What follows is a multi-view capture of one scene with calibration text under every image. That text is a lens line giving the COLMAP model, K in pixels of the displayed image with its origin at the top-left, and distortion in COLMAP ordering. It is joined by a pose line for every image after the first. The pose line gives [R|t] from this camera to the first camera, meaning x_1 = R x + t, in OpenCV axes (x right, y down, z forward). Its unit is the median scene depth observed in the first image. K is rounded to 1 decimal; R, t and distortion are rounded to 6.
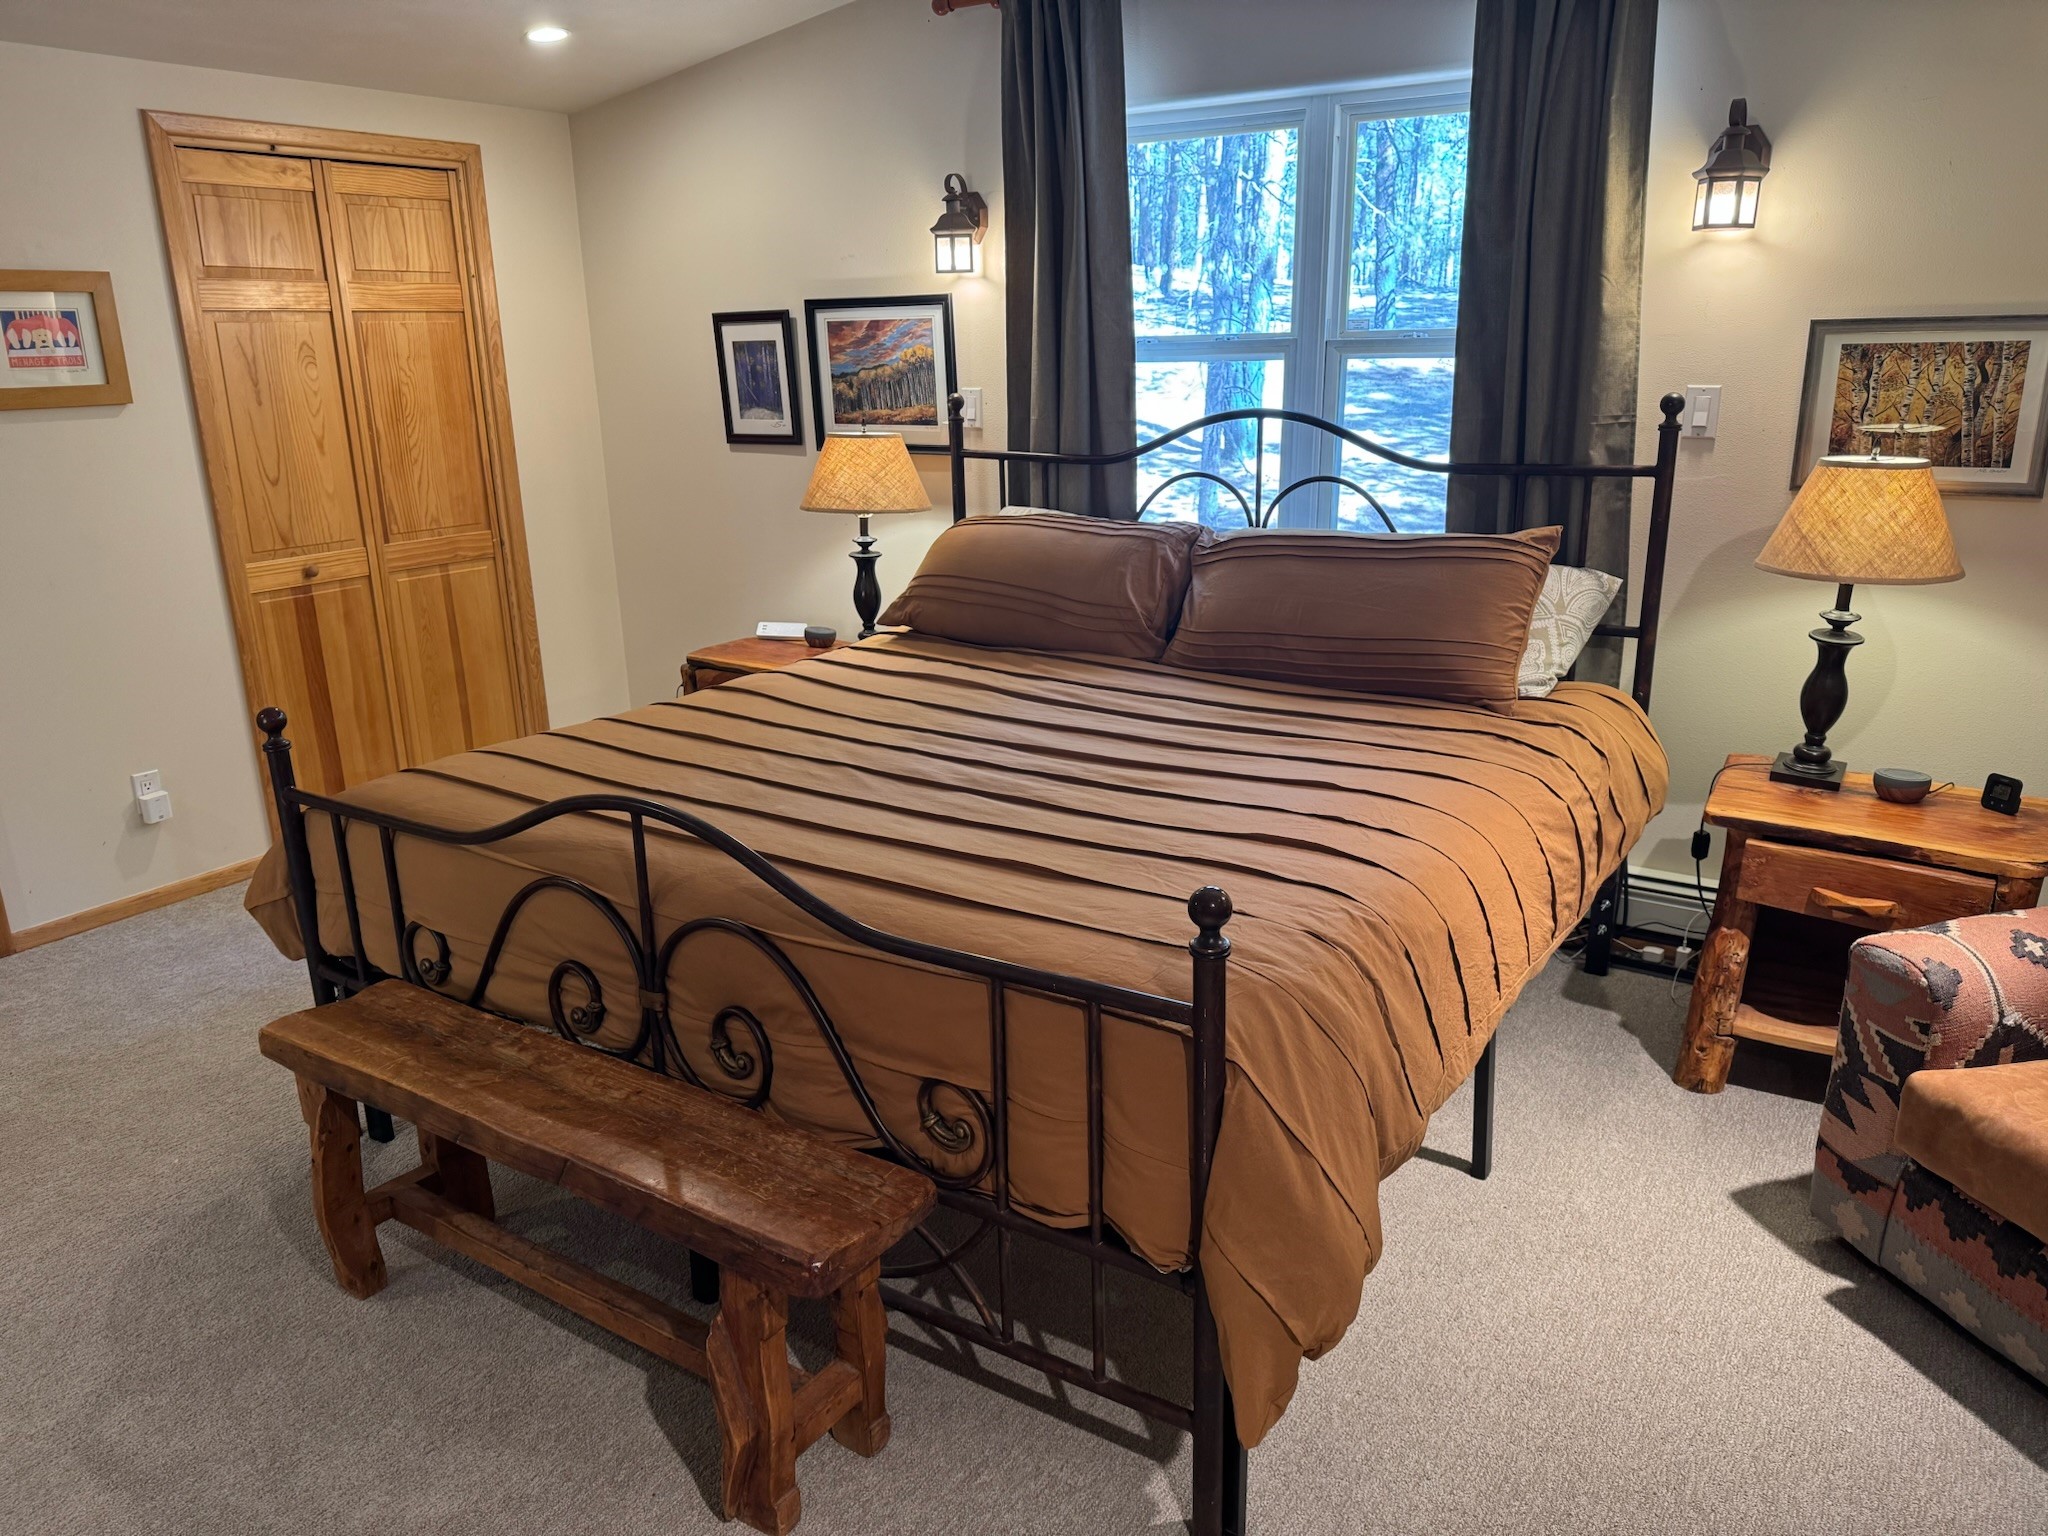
lens RADIAL K [[1432.8, 0, 1023.4], [0, 1432.8, 777.9], [0, 0, 1]] dist [0.129238, -0.202857]
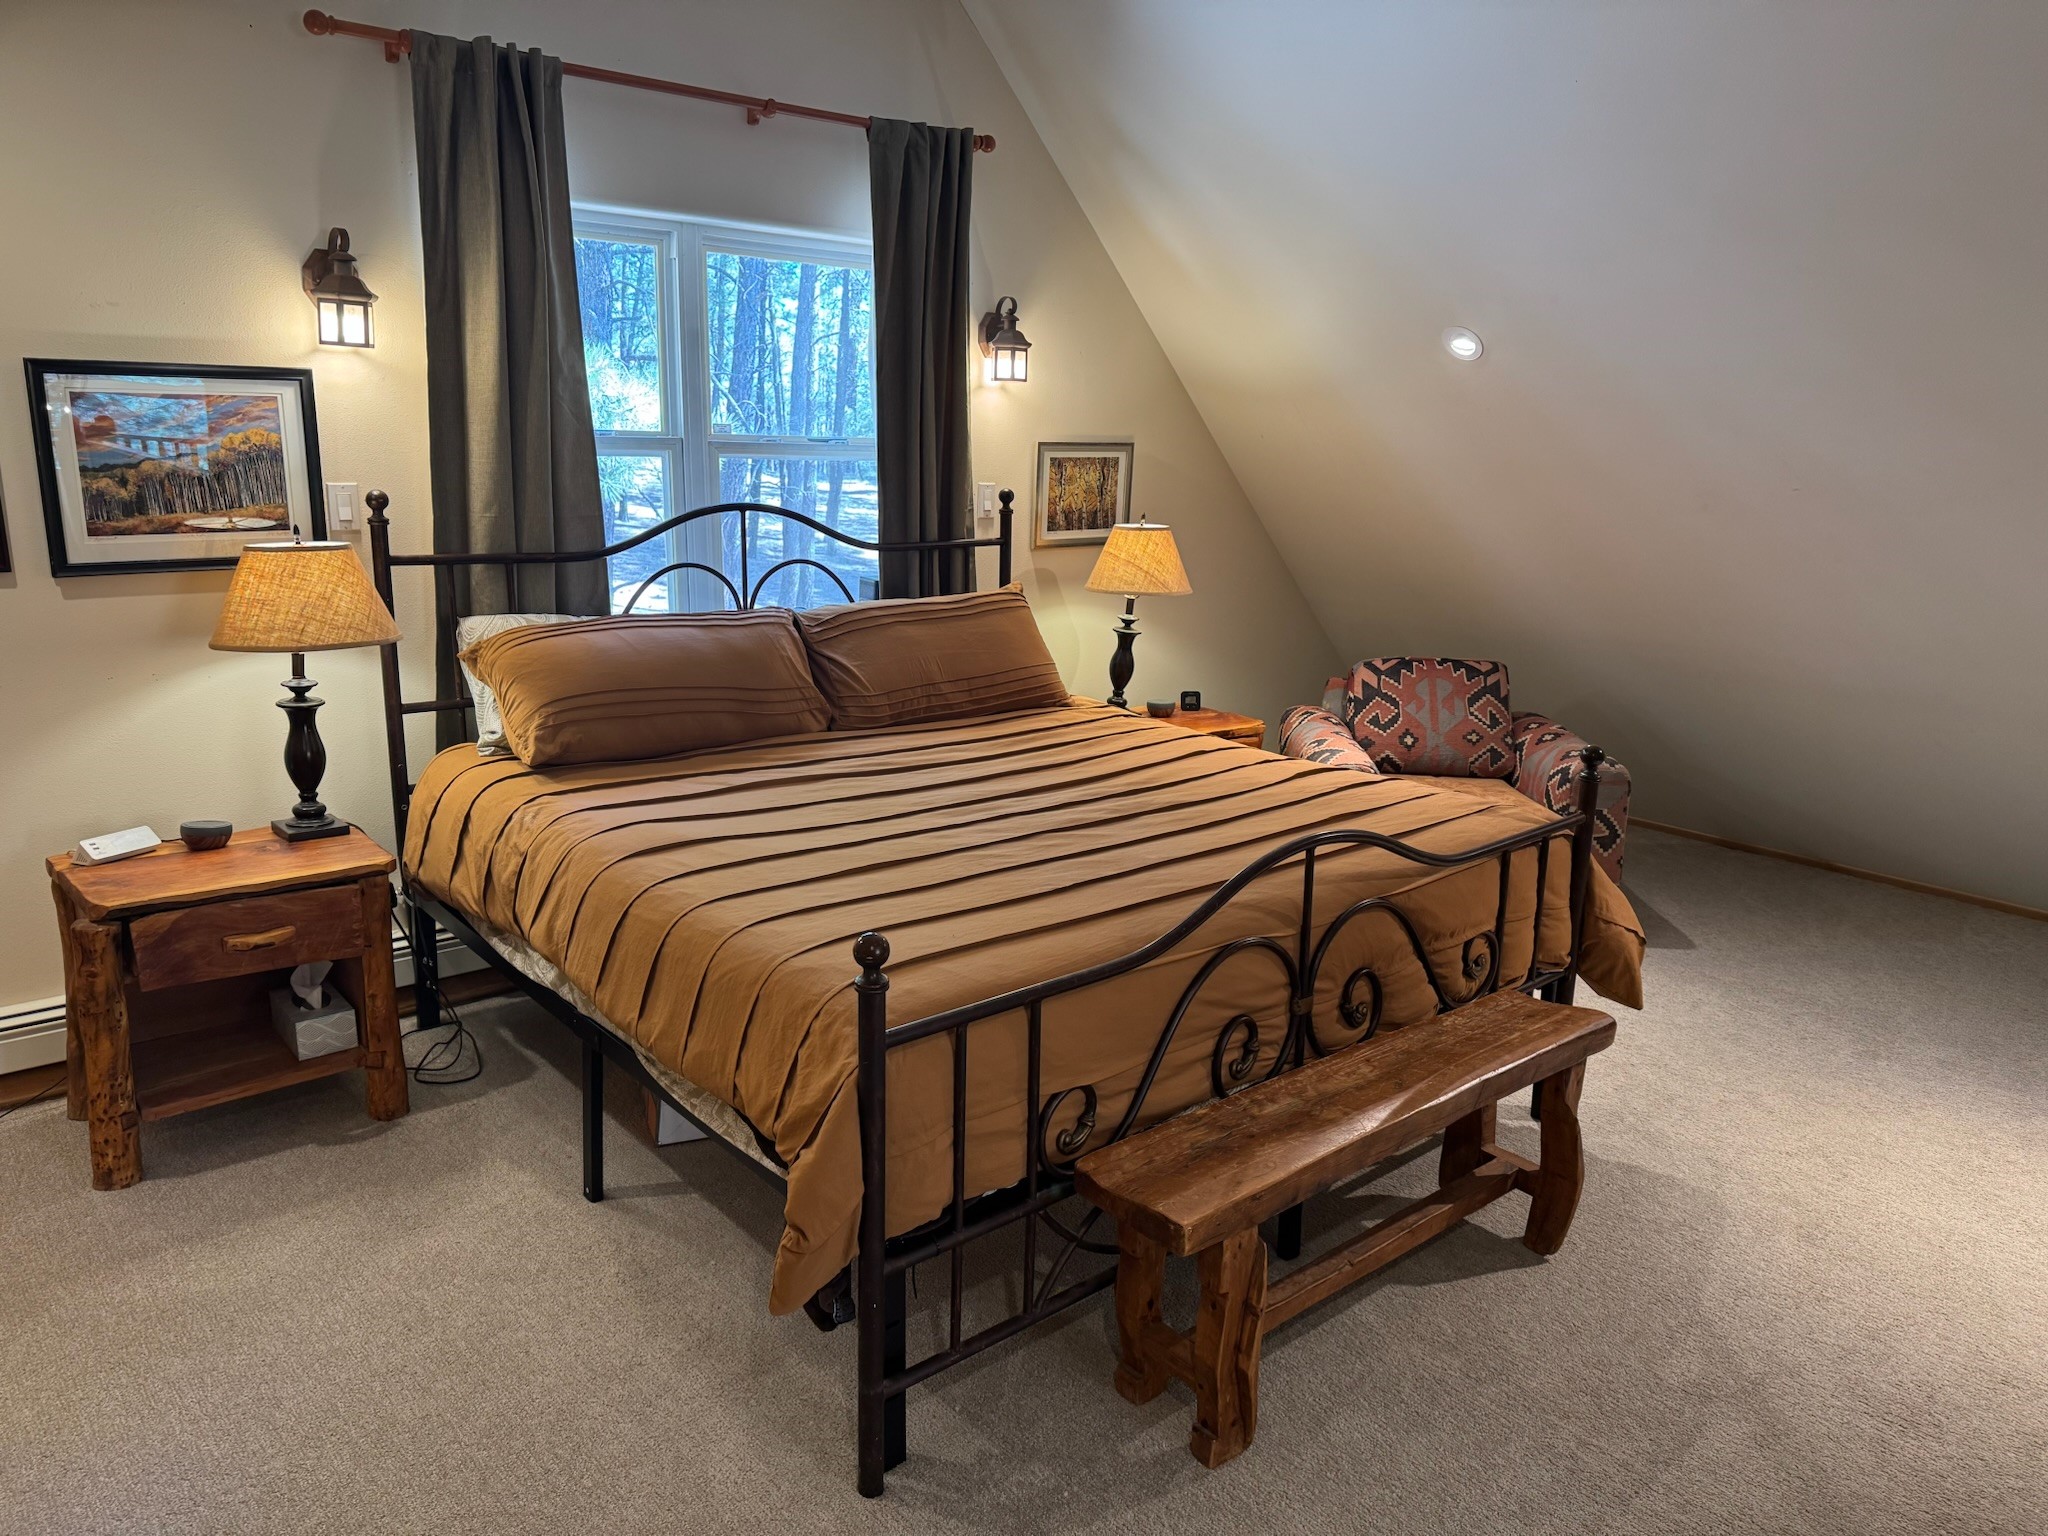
lens RADIAL K [[1432.8, 0, 1023.4], [0, 1432.8, 777.9], [0, 0, 1]] dist [0.129238, -0.202857]
pose [[0.273734, -0.204228, 0.939873, -0.982461], [0.249440, 0.958835, 0.135700, -0.171901], [-0.928897, 0.197296, 0.313408, 0.569441]]
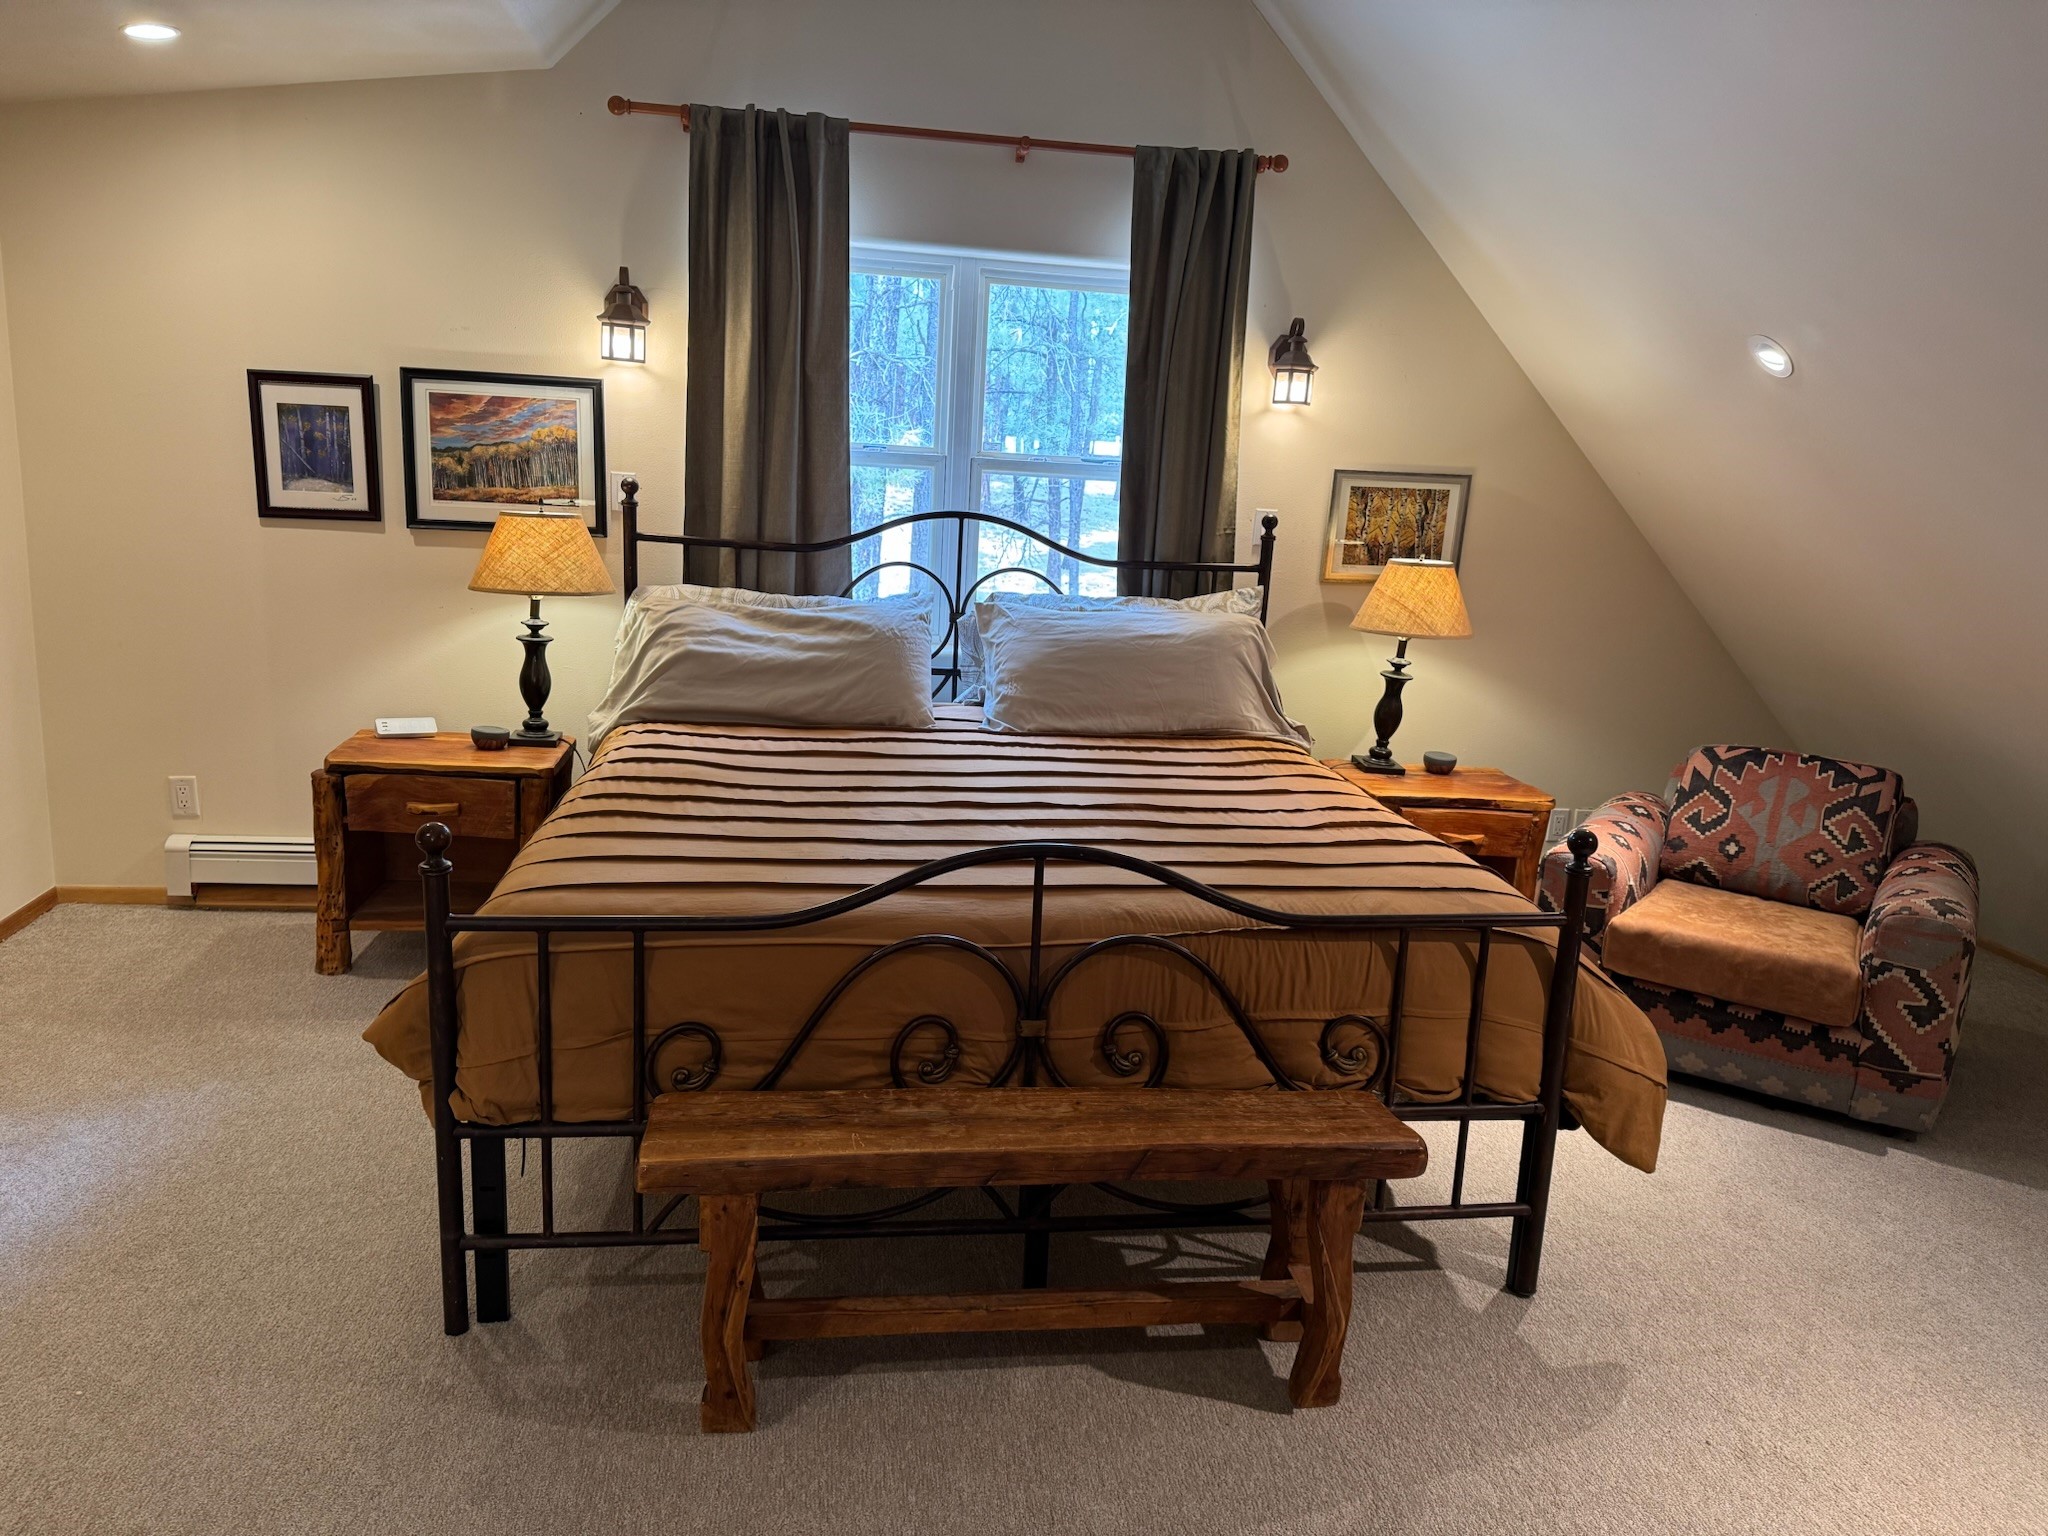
lens RADIAL K [[1426.9, 0, 1021.3], [0, 1426.9, 776.0], [0, 0, 1]] dist [0.045755, -0.077930]
pose [[0.746989, -0.082163, 0.659740, -0.674217], [0.124120, 0.992122, -0.016977, -0.013514], [-0.653147, 0.094569, 0.751302, 0.125604]]
